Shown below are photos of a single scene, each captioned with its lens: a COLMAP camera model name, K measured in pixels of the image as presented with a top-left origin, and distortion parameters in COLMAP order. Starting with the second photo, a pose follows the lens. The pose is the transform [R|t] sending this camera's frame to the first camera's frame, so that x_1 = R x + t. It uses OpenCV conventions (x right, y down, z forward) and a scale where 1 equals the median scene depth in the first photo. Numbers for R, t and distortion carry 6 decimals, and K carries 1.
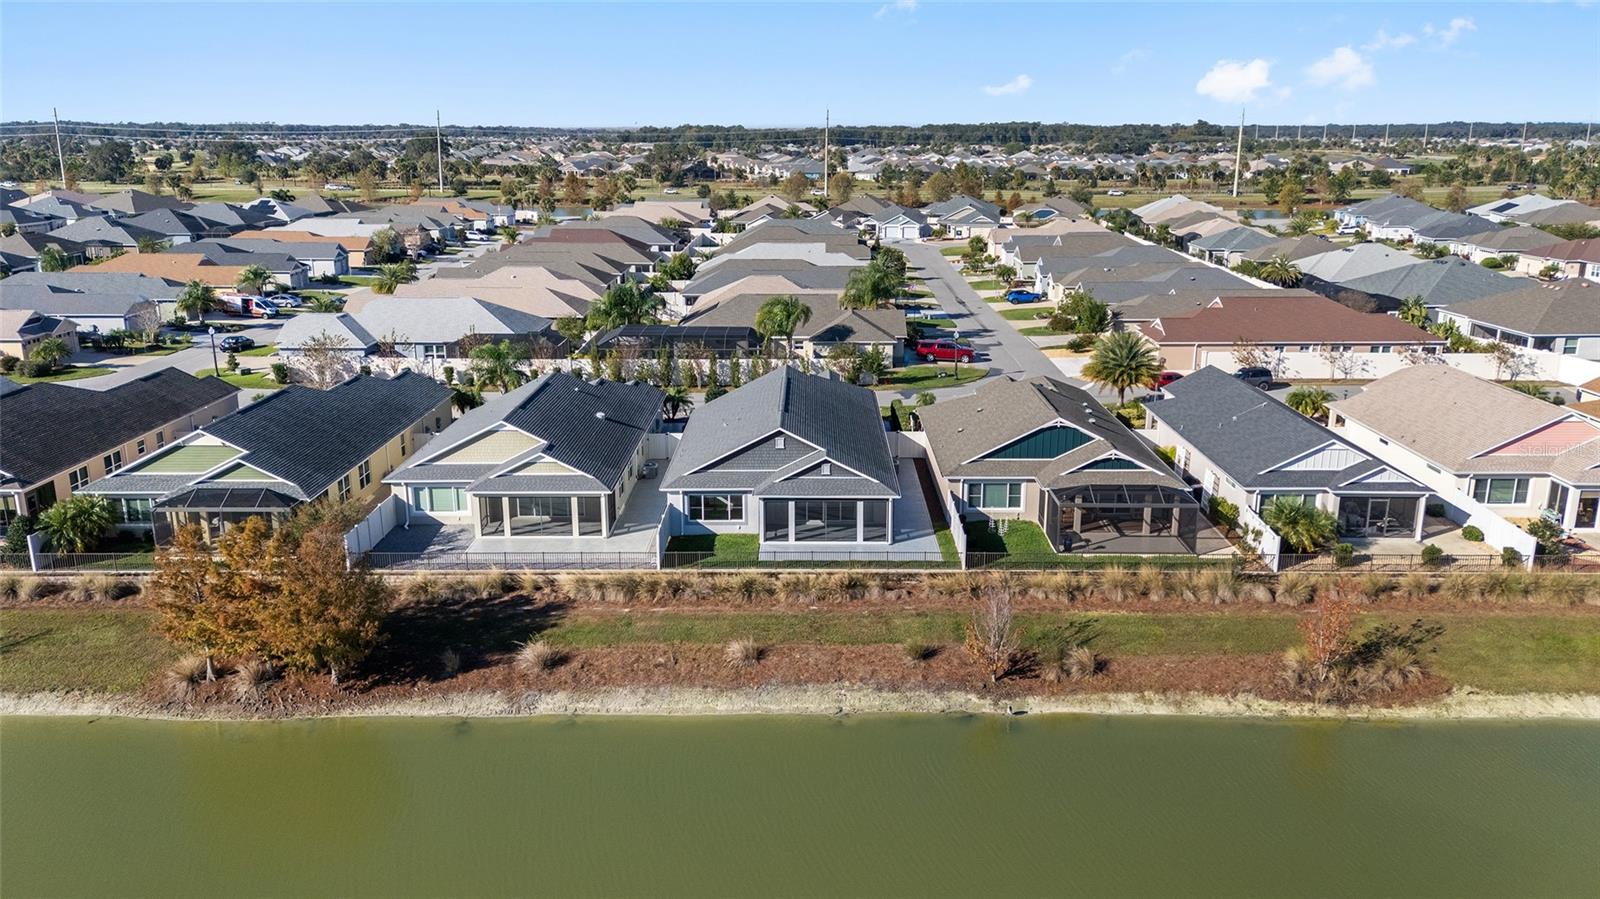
lens RADIAL K [[1176.8, 0, 795.0], [0, 1176.8, 449.1], [0, 0, 1]] dist [0.027857, -0.003484]
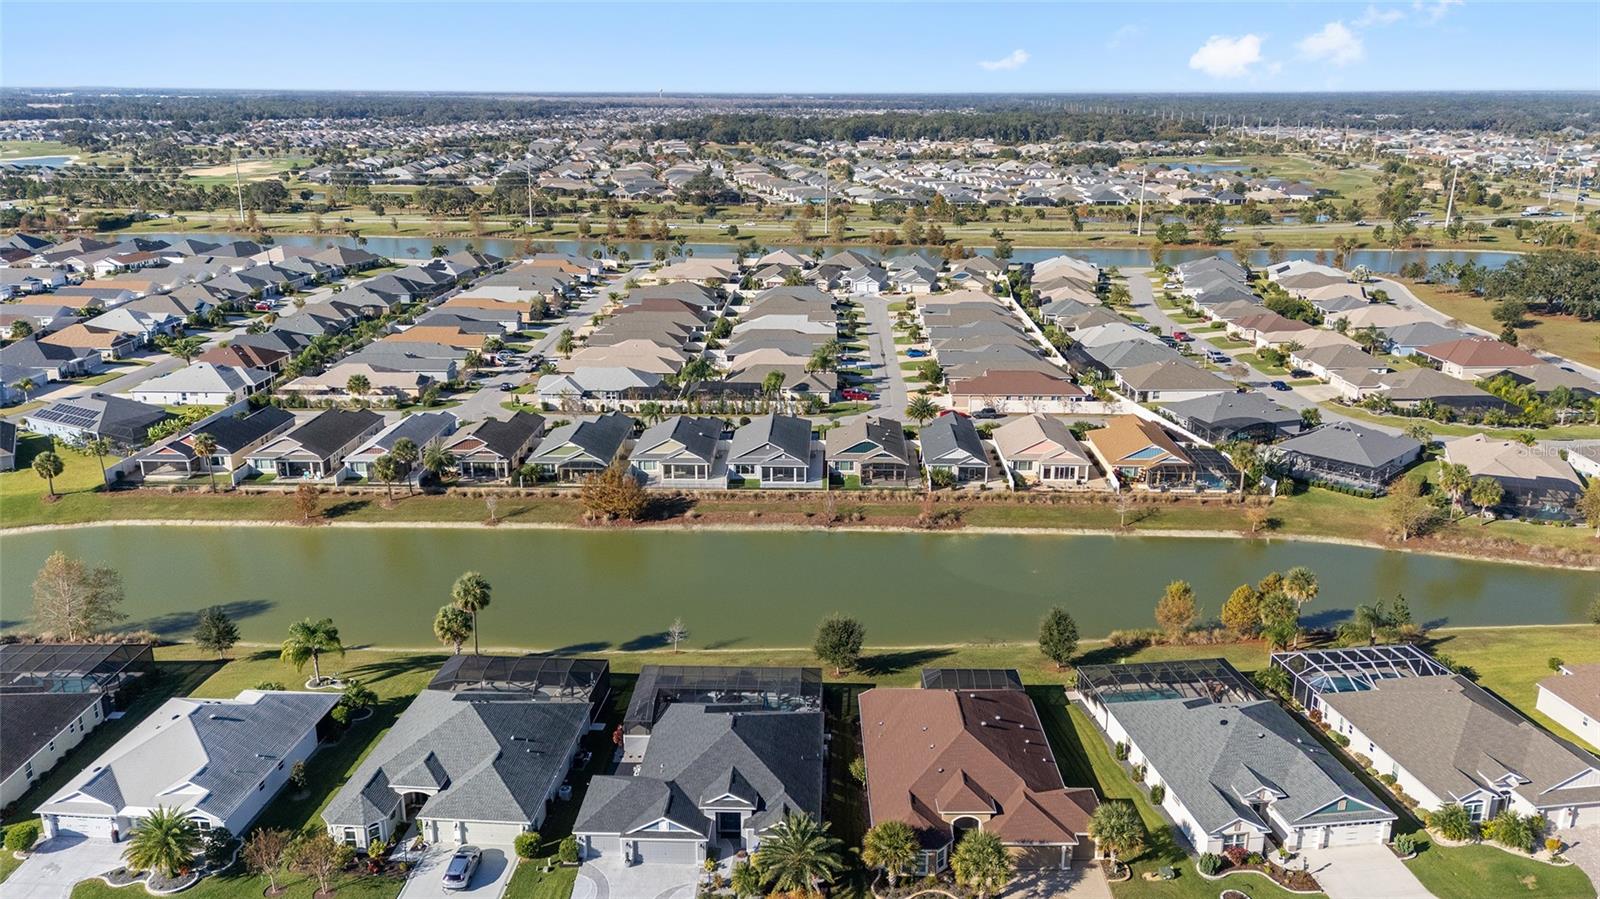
lens RADIAL K [[1176.8, 0, 805.6], [0, 1176.8, 442.3], [0, 0, 1]] dist [0.027857, -0.003484]
pose [[0.999920, 0.008674, -0.009165, 0.105224], [-0.008446, 0.999659, 0.024694, -0.088473], [0.009376, -0.024615, 0.999653, -1.861376]]
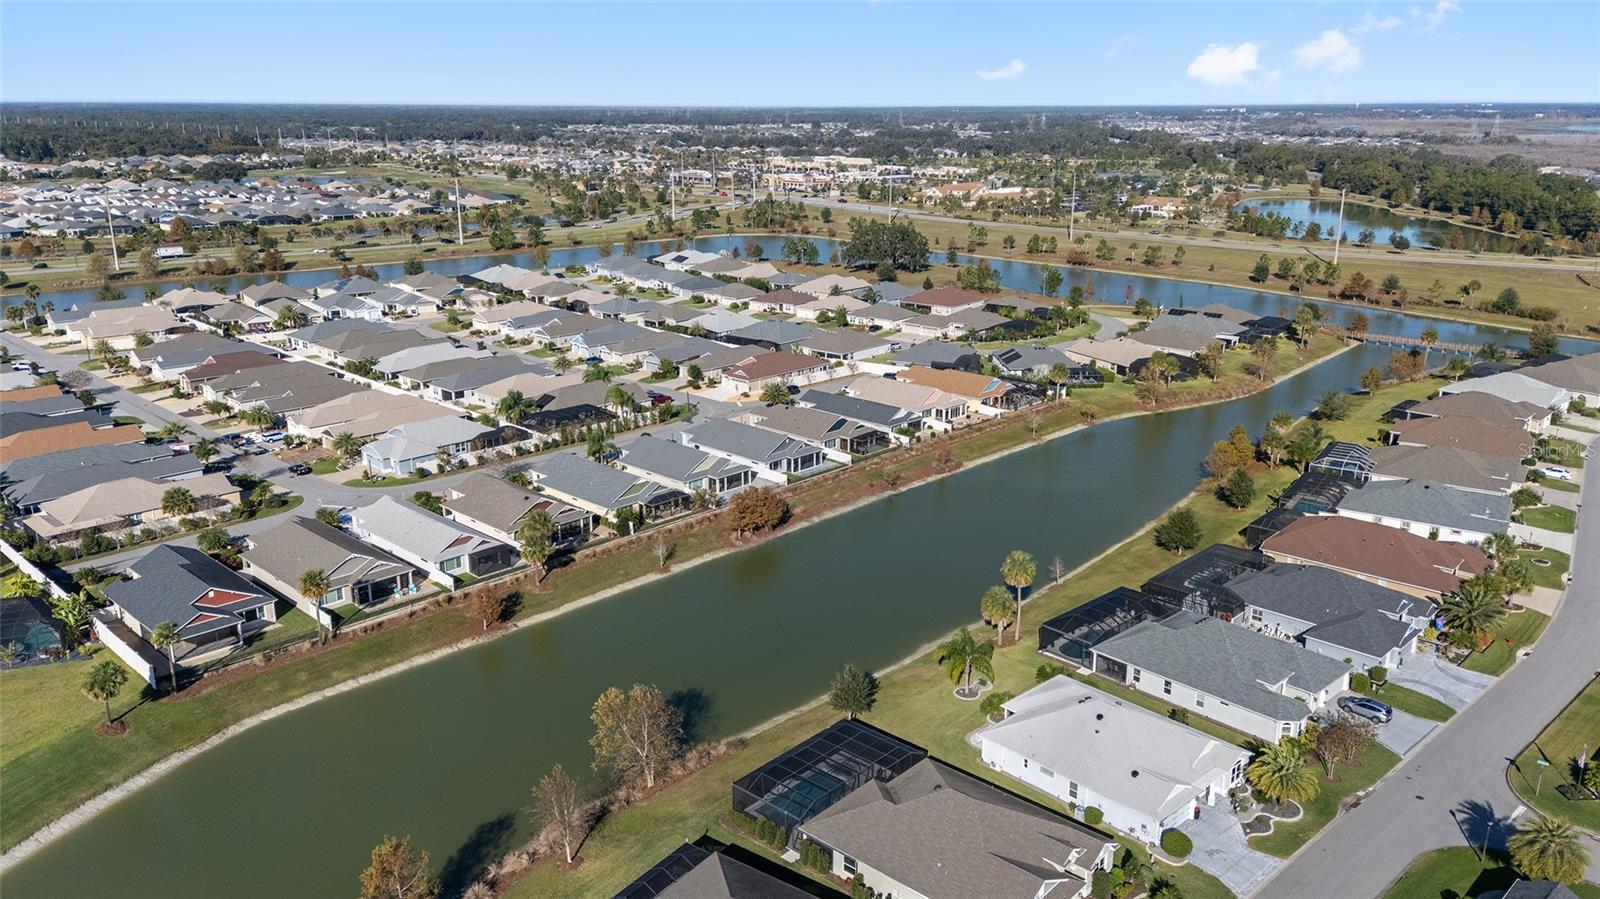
lens RADIAL K [[1176.8, 0, 802.8], [0, 1176.8, 456.7], [0, 0, 1]] dist [0.027857, -0.003484]
pose [[0.682893, -0.200630, 0.702428, -2.031575], [0.185010, 0.977698, 0.099389, -0.246189], [-0.706702, 0.062084, 0.704782, -1.117381]]
